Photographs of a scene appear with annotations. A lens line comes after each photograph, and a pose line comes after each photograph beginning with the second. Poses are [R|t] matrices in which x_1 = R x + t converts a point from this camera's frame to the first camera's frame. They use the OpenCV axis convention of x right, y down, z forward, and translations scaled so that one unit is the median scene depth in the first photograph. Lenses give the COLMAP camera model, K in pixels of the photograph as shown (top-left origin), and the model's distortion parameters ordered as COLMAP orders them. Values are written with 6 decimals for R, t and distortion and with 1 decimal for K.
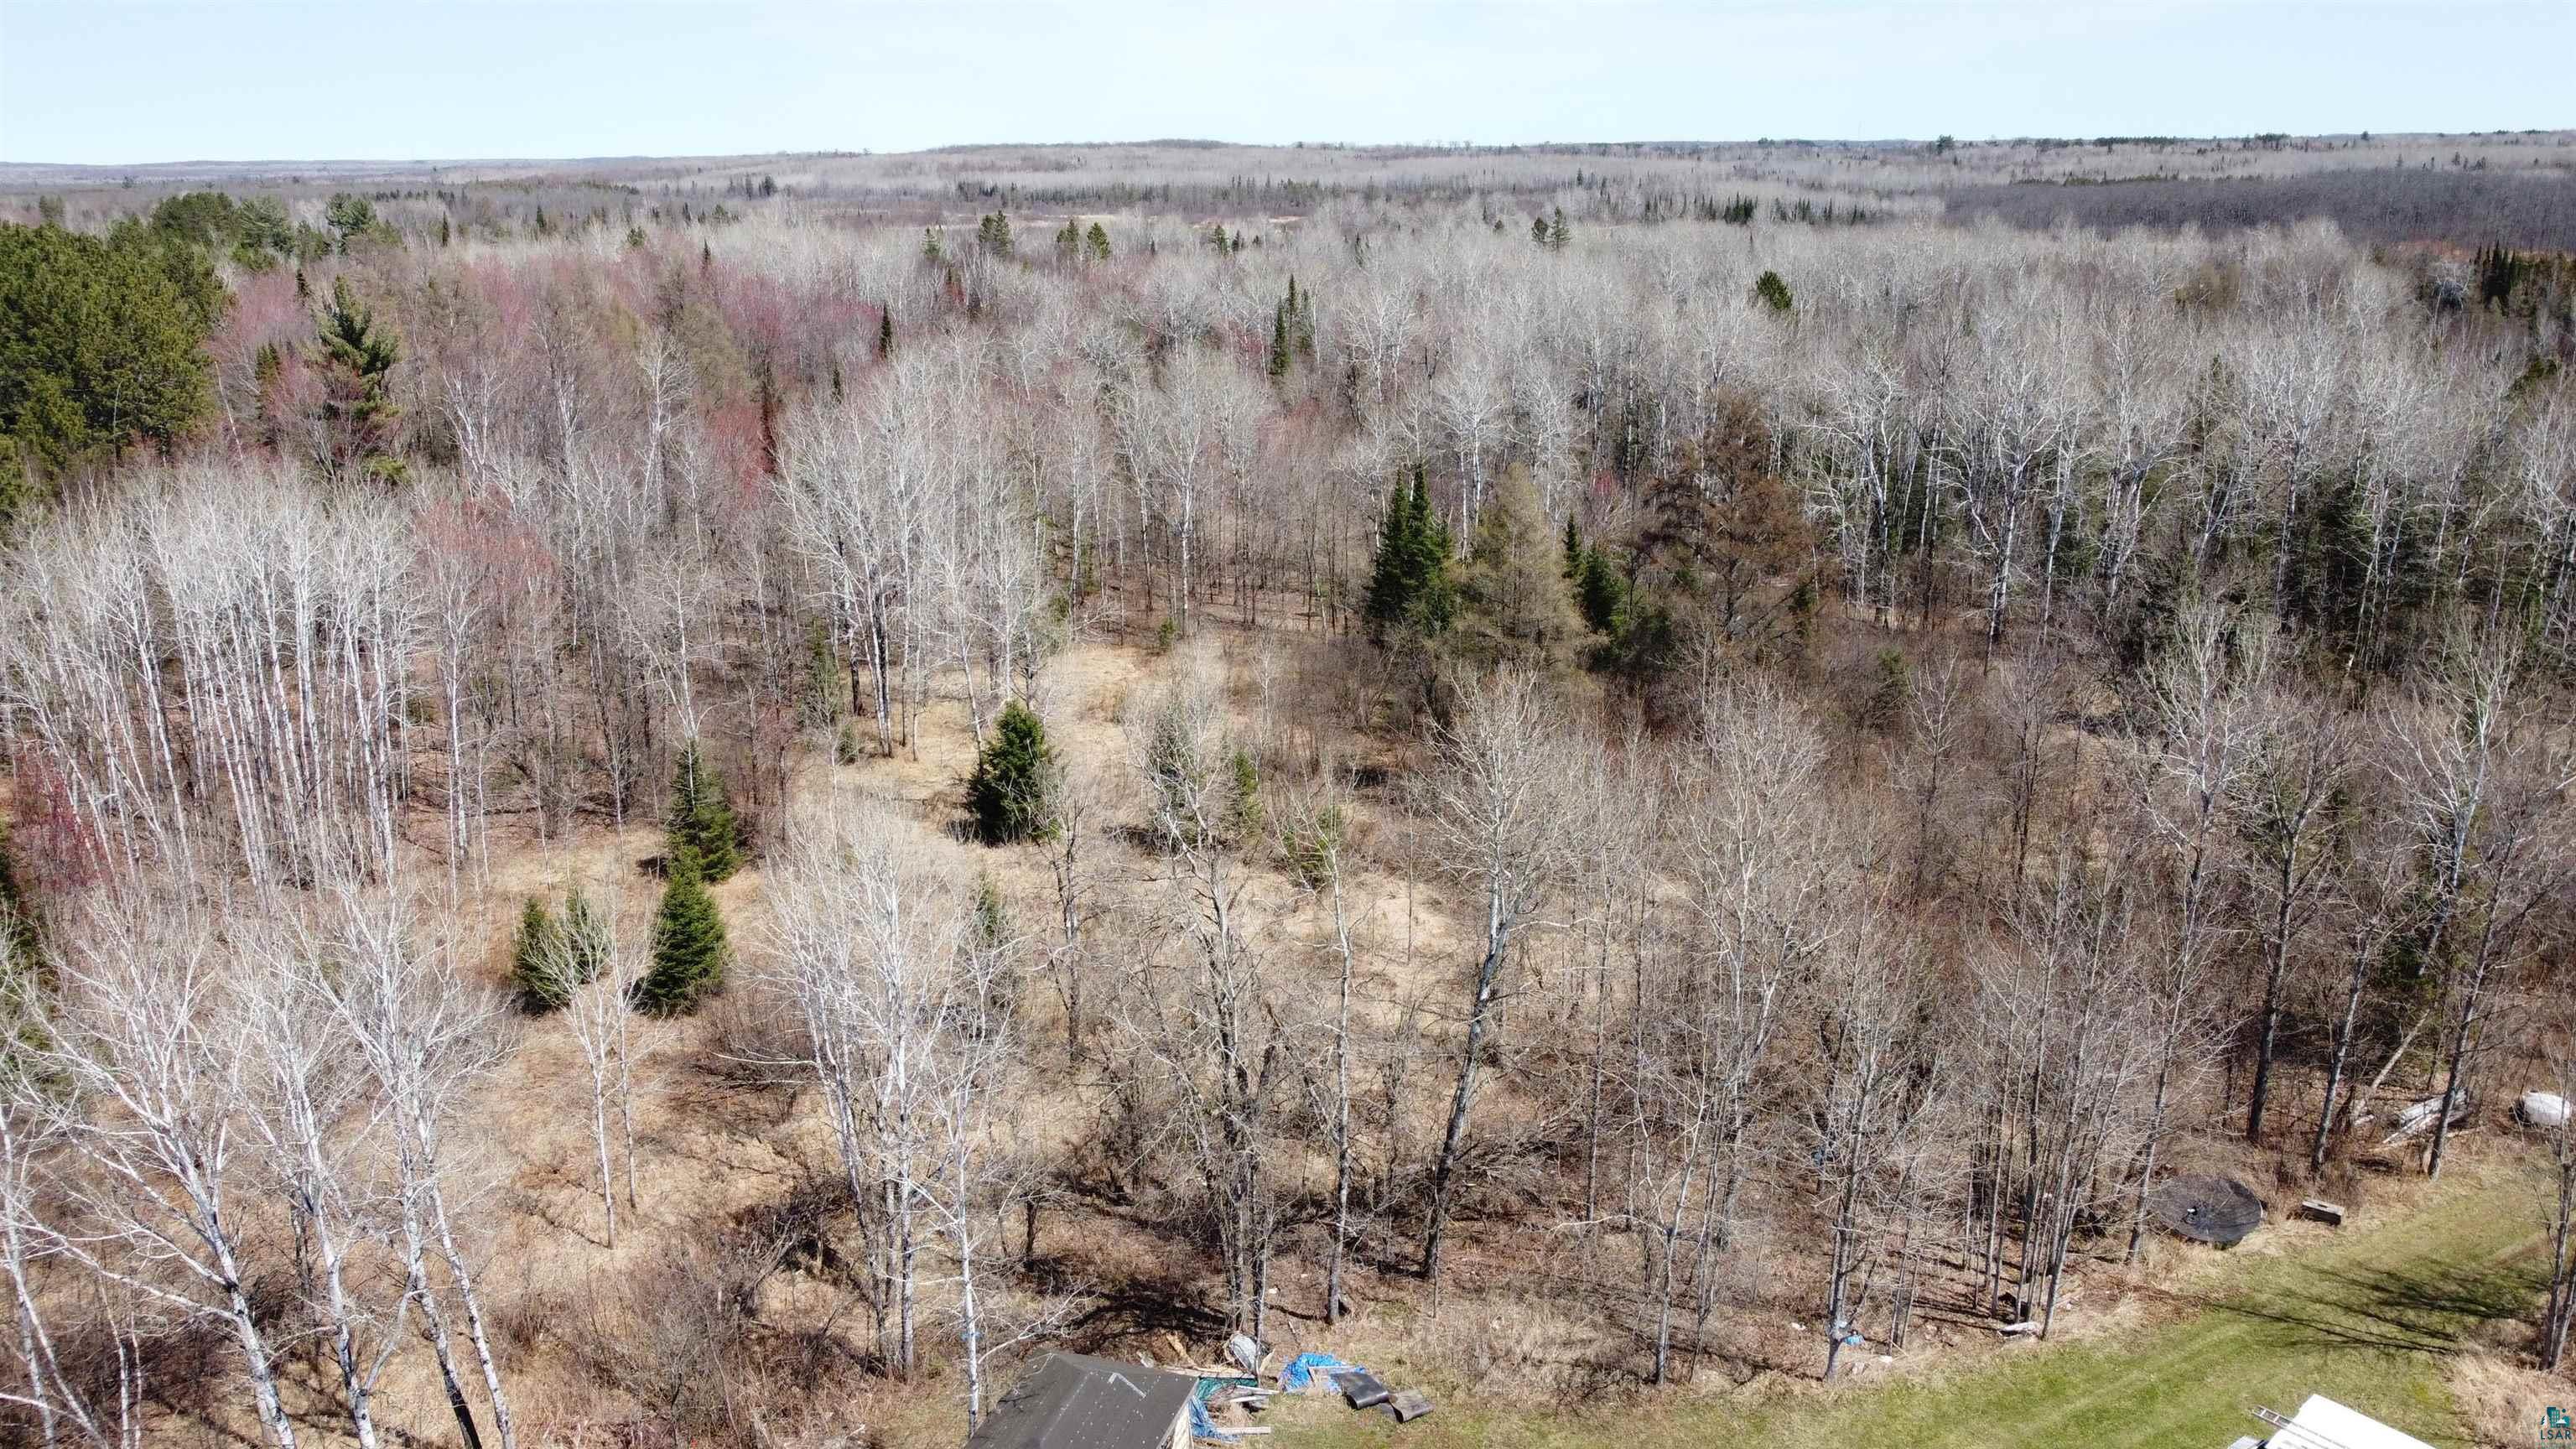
lens RADIAL K [[1948.7, 0, 1288.0], [0, 1948.7, 724.5], [0, 0, 1]] dist [0.021299, -0.025264]
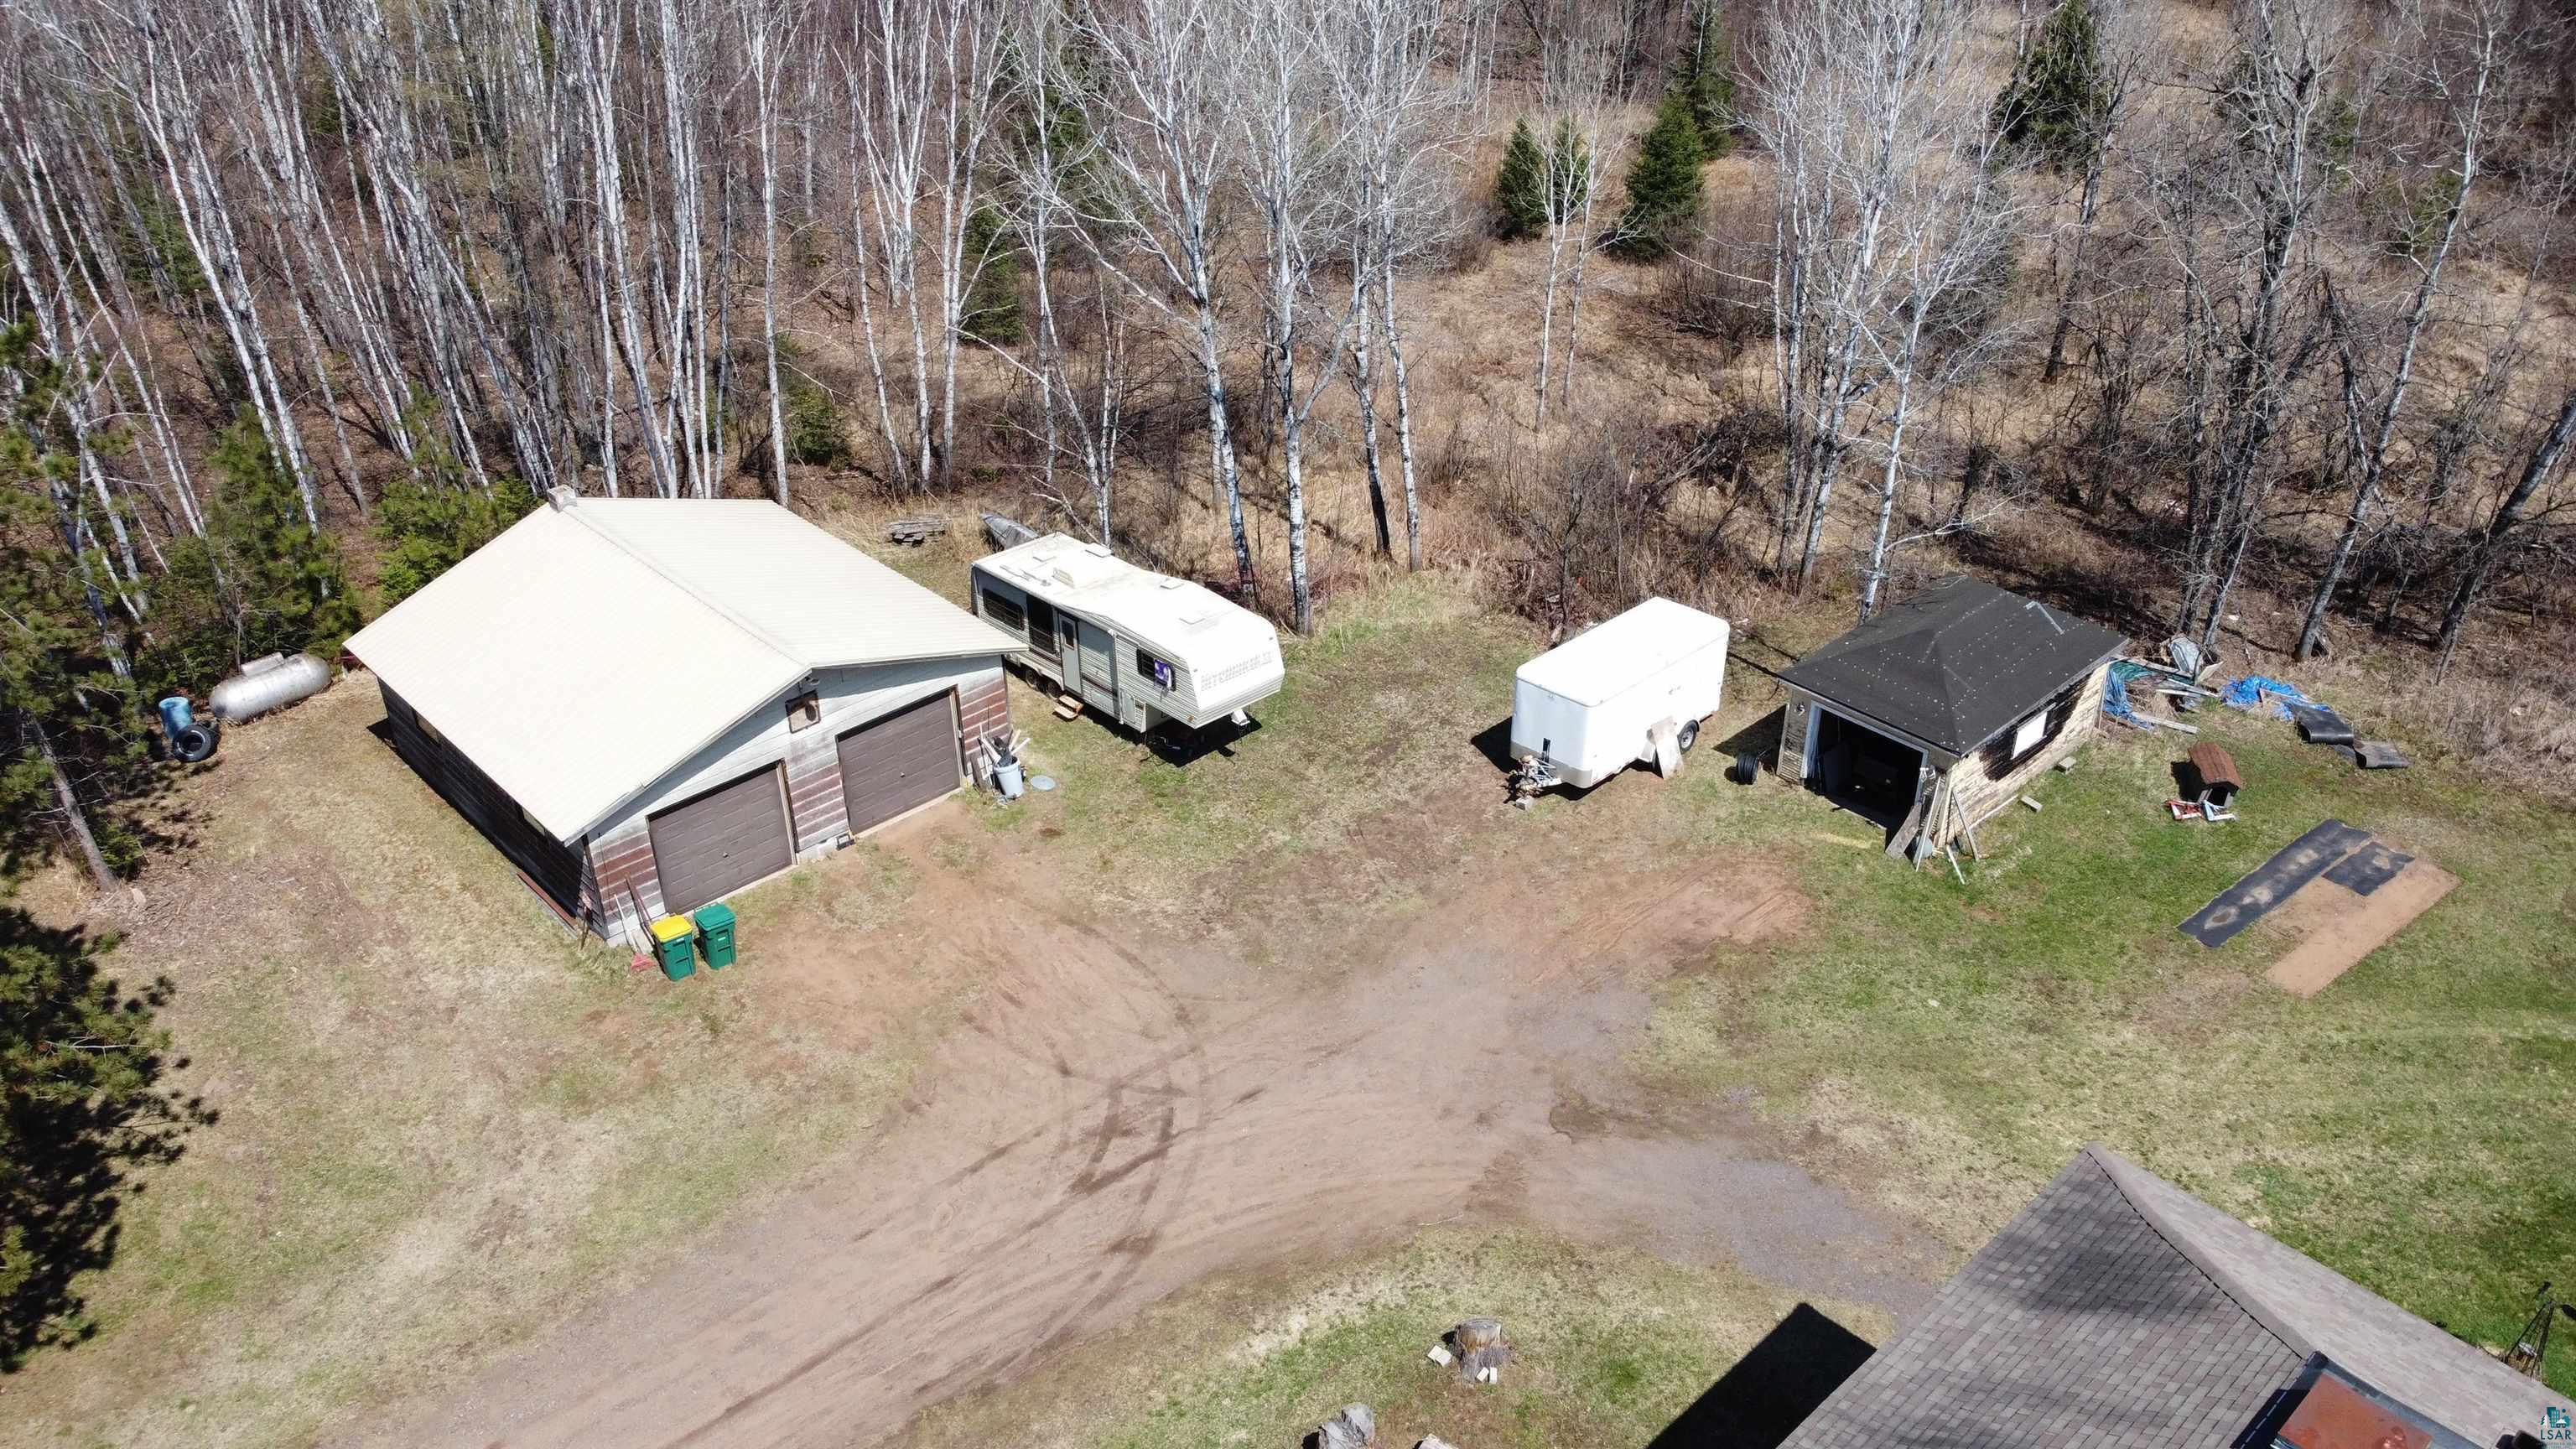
lens RADIAL K [[1935.3, 0, 1308.4], [0, 1935.3, 717.4], [0, 0, 1]] dist [0.004193, -0.002695]
pose [[0.872643, 0.254889, -0.416565, 0.002573], [-0.143902, 0.949324, 0.279422, 0.118487], [0.466677, -0.183891, 0.865099, 0.046690]]
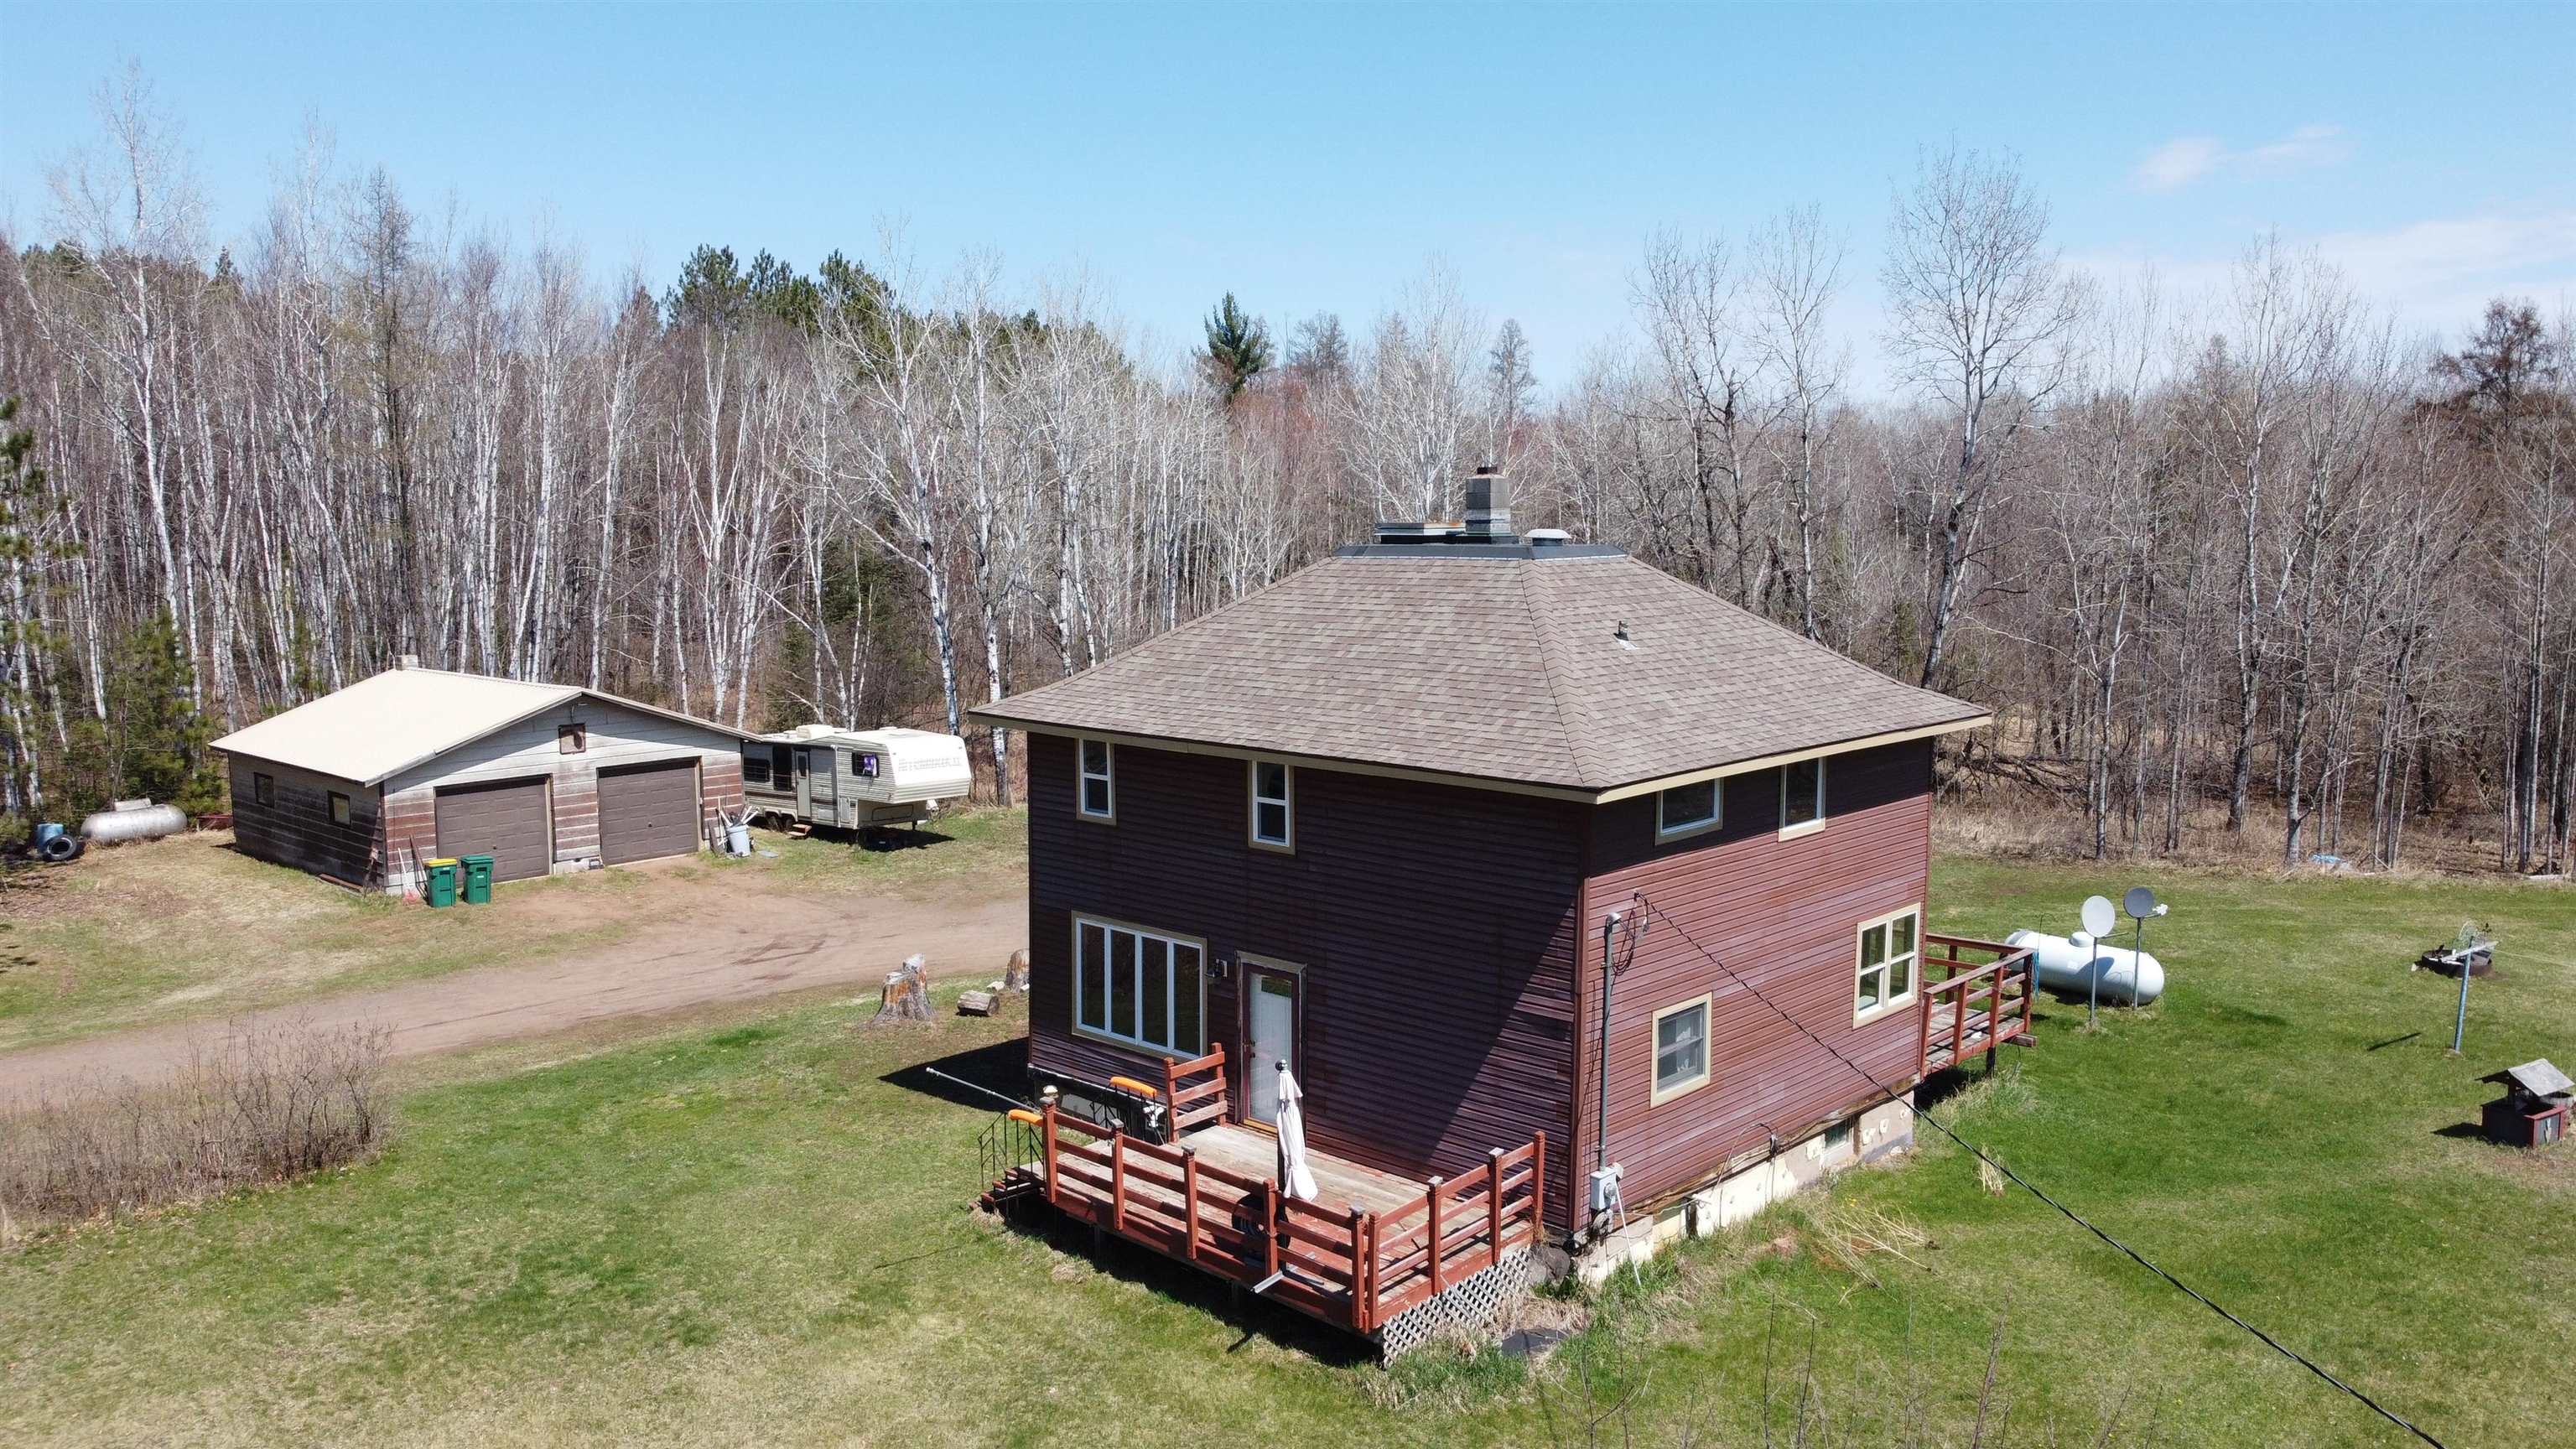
lens RADIAL K [[1948.7, 0, 1288.0], [0, 1948.7, 724.5], [0, 0, 1]] dist [0.021299, -0.025264]
pose [[0.893930, 0.056873, -0.444585, 0.213687], [-0.132967, 0.980913, -0.141875, 0.373006], [0.428030, 0.185942, 0.884430, -0.072221]]
